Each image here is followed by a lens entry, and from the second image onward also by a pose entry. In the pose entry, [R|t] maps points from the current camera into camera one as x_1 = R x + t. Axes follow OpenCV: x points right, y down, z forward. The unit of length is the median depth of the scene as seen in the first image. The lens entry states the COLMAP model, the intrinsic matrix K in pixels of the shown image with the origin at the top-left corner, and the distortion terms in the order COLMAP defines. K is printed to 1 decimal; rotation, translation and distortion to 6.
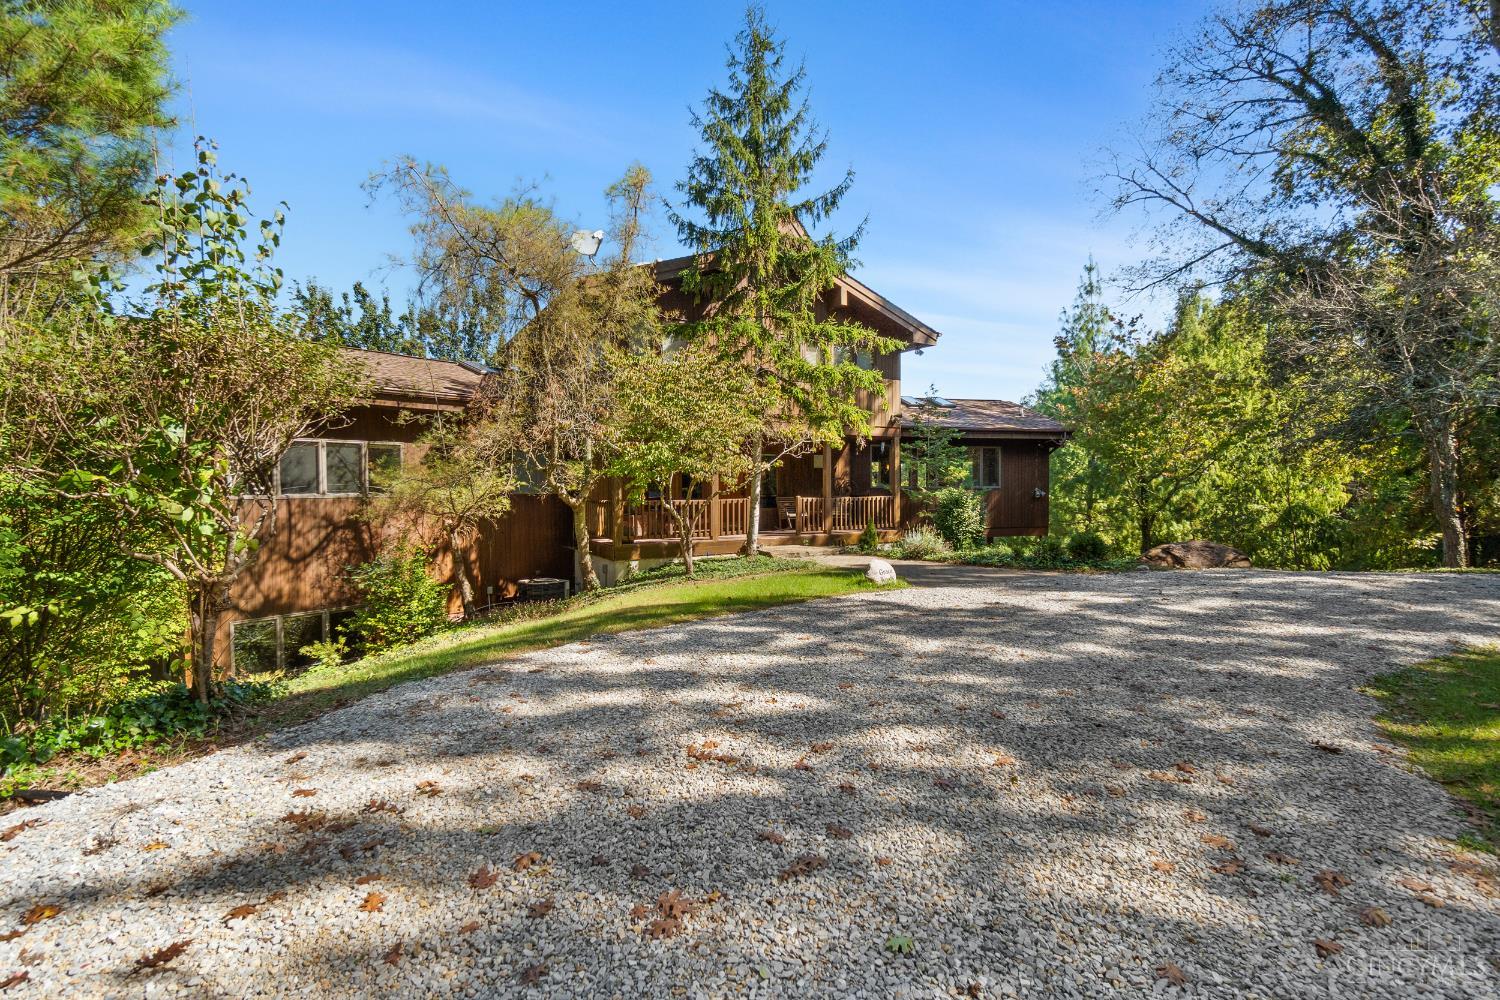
lens RADIAL K [[645.7, 0, 743.1], [0, 645.7, 507.0], [0, 0, 1]] dist [-0.007987, 0.000188]
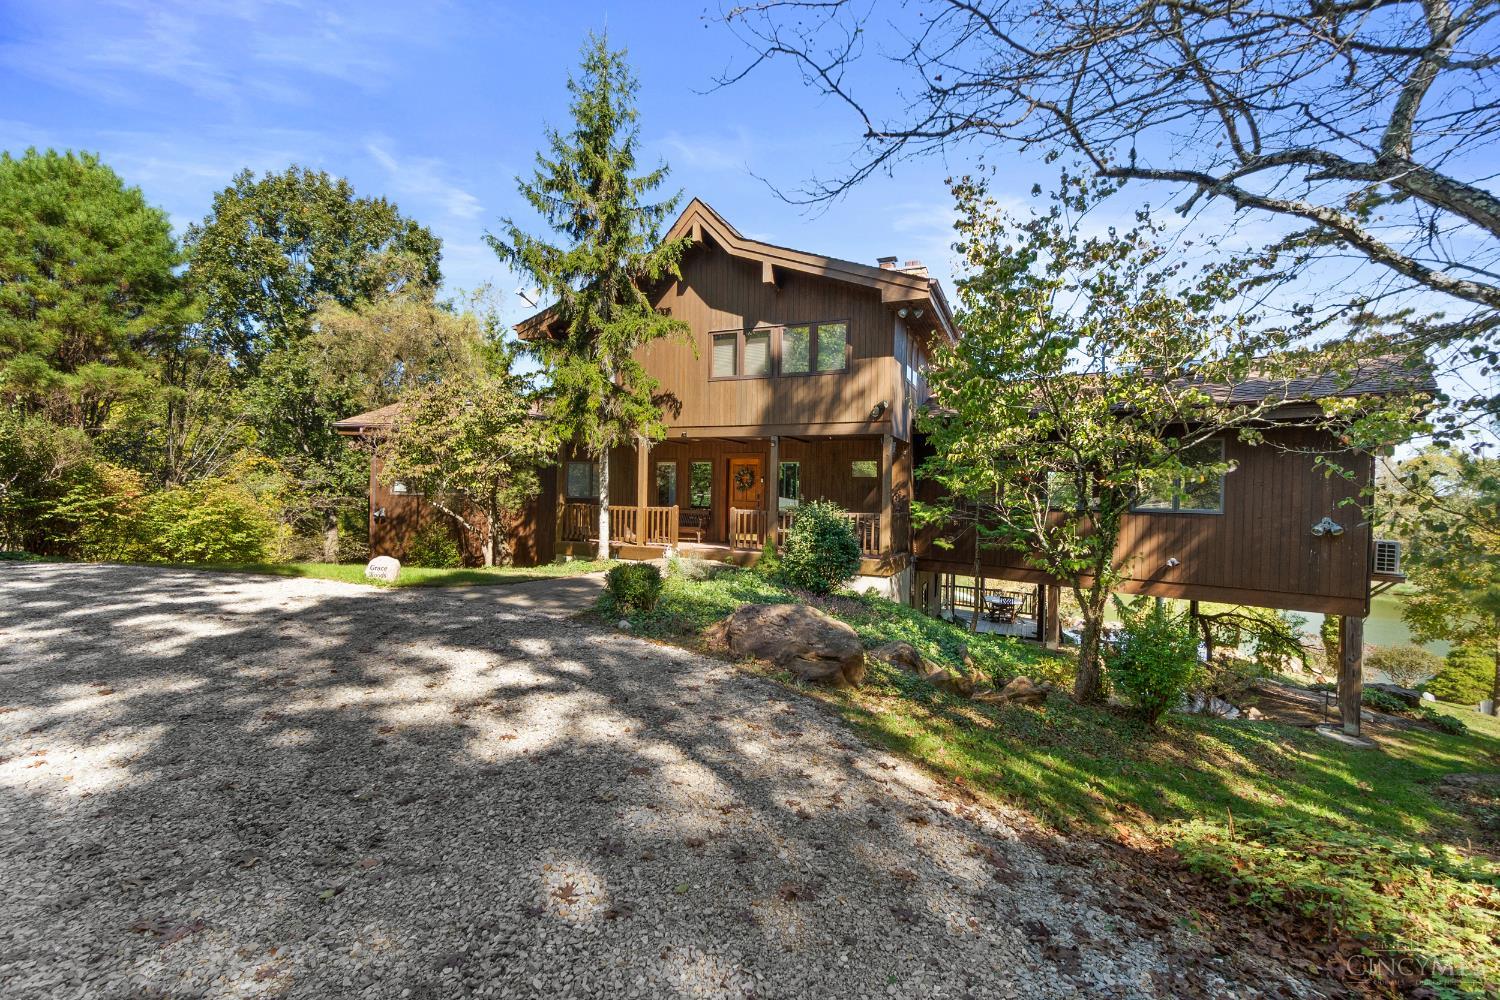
lens RADIAL K [[645.7, 0, 743.1], [0, 645.7, 507.0], [0, 0, 1]] dist [-0.007987, 0.000188]
pose [[0.583616, 0.030312, -0.811464, 1.174520], [-0.047285, 0.998876, 0.003305, -0.029537], [0.810652, 0.036441, 0.584394, 0.692239]]
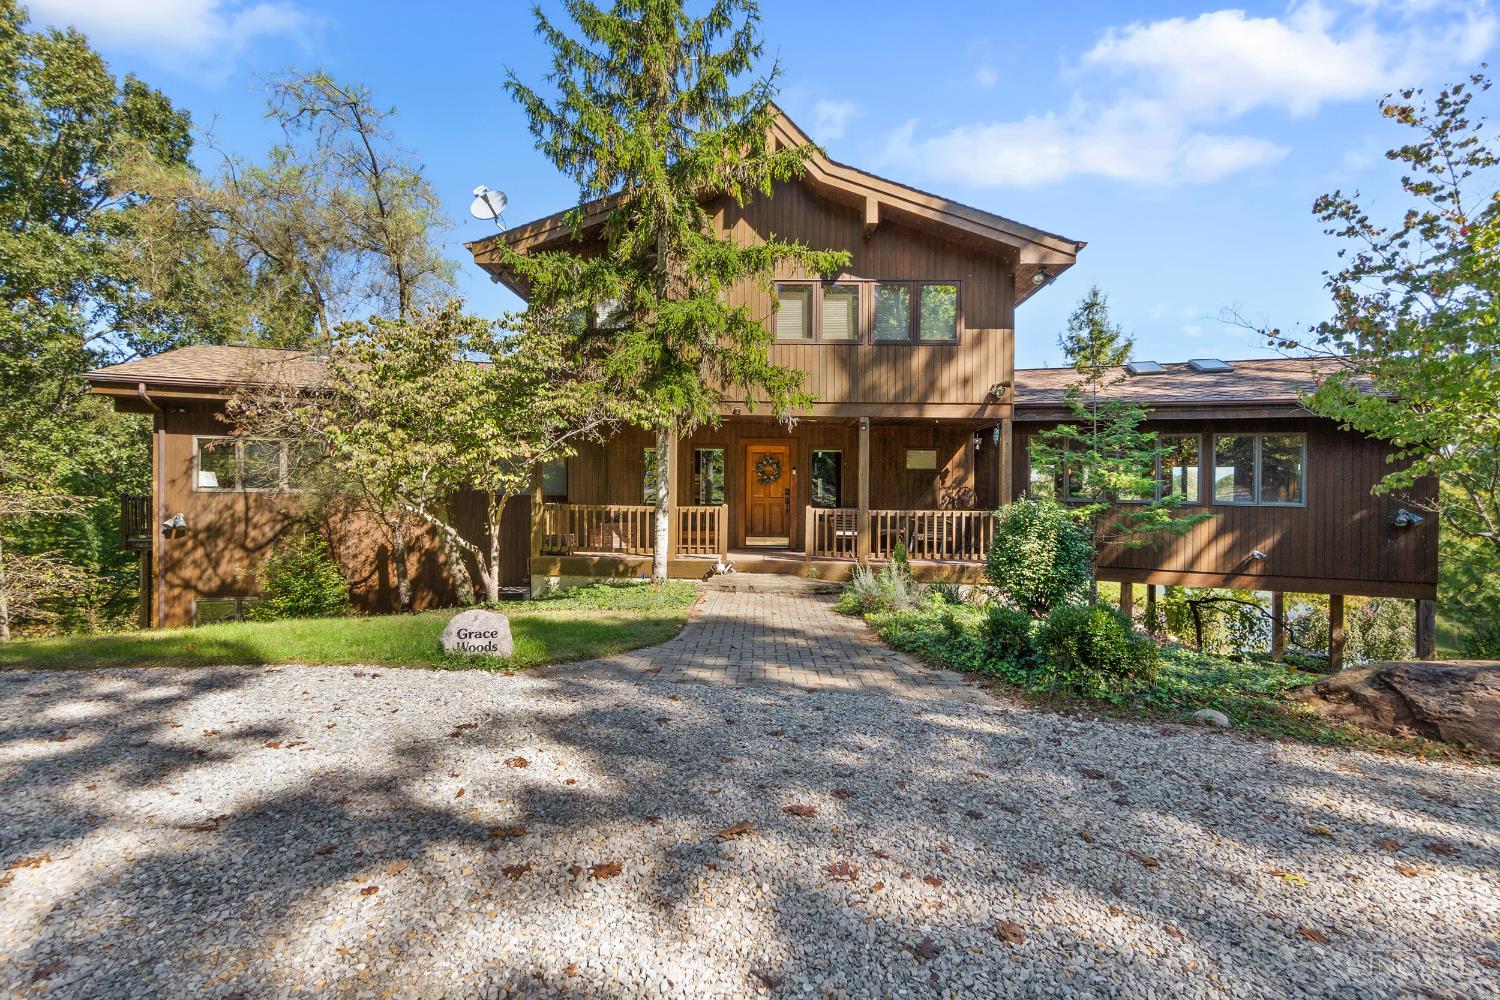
lens RADIAL K [[662.3, 0, 750.0], [0, 662.3, 500.0], [0, 0, 1]] dist [0.003823, 0.000348]
pose [[0.839331, 0.022920, -0.543137, 0.624909], [-0.034507, 0.999342, -0.011154, -0.018580], [0.542524, 0.028104, 0.839570, 0.508126]]
